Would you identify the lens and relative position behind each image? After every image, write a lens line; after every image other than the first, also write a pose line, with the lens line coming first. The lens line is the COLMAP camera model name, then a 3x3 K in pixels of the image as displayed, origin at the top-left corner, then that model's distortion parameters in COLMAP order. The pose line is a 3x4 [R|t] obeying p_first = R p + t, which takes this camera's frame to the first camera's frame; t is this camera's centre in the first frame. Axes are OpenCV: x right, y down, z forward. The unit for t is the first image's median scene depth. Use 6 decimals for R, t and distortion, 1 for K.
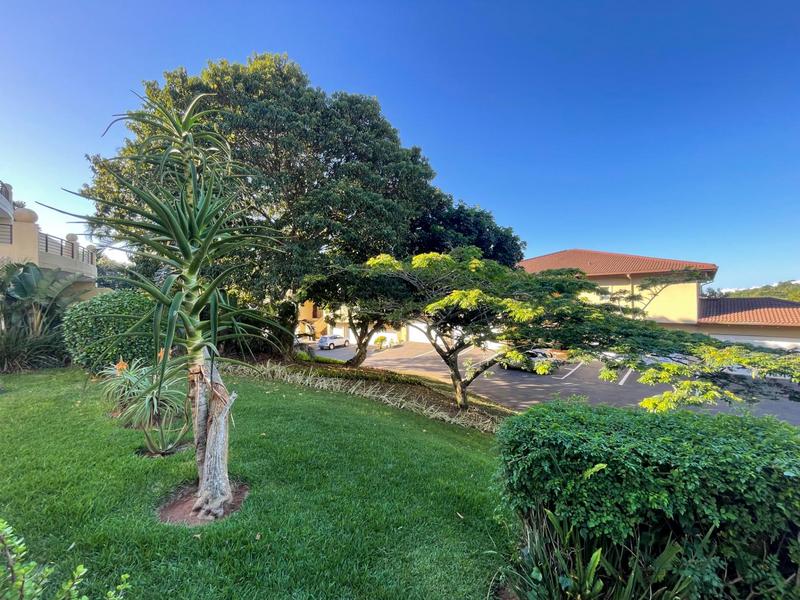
lens RADIAL K [[326.0, 0, 404.6], [0, 326.0, 299.5], [0, 0, 1]] dist [-0.003235, 0.000380]
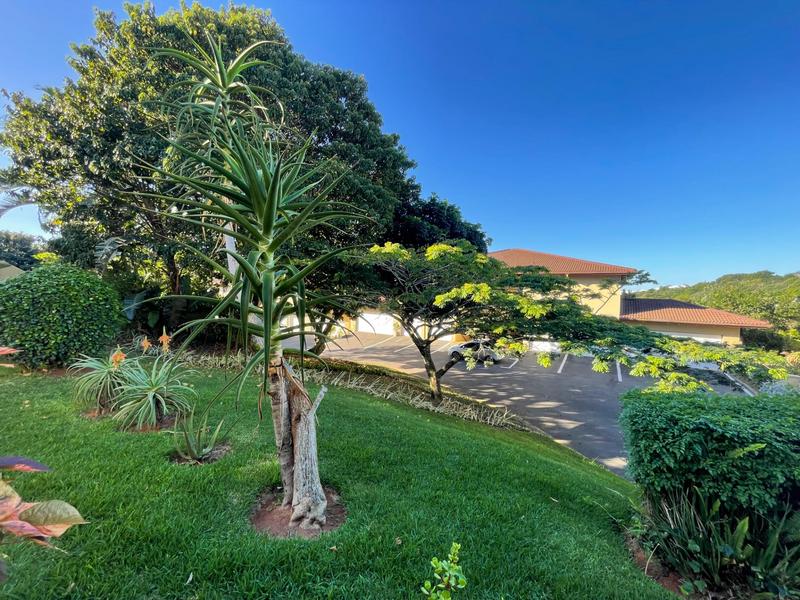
lens RADIAL K [[326.0, 0, 405.6], [0, 326.0, 298.5], [0, 0, 1]] dist [-0.003235, 0.000380]
pose [[0.980565, 0.034115, 0.193204, -0.152058], [-0.039424, 0.998941, 0.023700, 0.002759], [-0.192191, -0.030856, 0.980872, 0.024532]]
